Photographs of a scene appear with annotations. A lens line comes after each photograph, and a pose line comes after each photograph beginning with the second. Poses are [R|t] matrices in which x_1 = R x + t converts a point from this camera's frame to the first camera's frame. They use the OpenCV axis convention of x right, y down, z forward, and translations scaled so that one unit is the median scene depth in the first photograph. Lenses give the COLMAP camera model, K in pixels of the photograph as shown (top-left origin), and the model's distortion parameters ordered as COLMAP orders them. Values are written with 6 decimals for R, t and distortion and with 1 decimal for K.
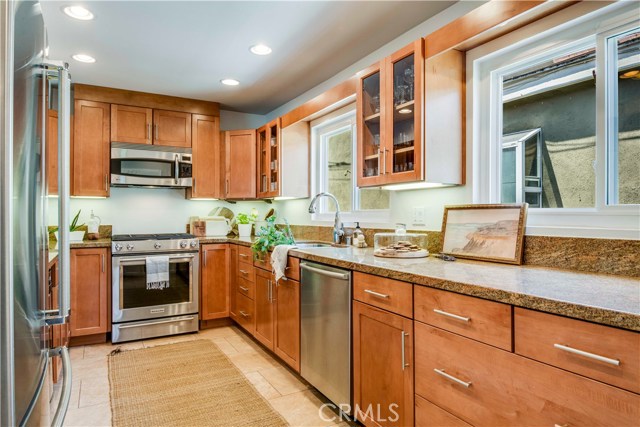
lens RADIAL K [[400.1, 0, 335.5], [0, 400.1, 211.0], [0, 0, 1]] dist [0.000271, -0.000478]
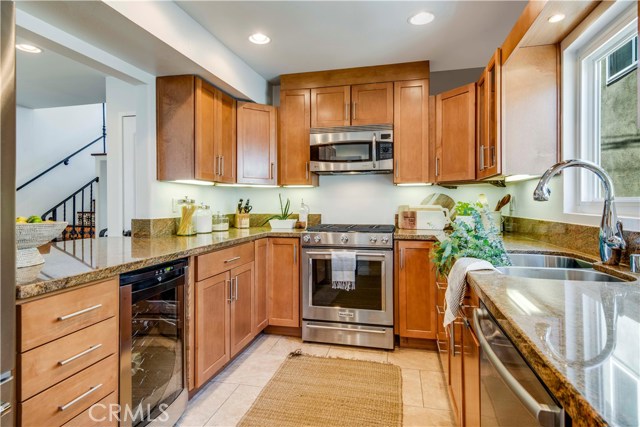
lens RADIAL K [[356.5, 0, 319.2], [0, 356.5, 200.2], [0, 0, 1]] dist [0.036863, -0.000649]
pose [[0.716700, -0.007217, -0.697344, 0.052133], [0.008569, 0.999962, -0.001543, 0.002901], [0.697329, -0.004870, 0.716735, 0.383925]]
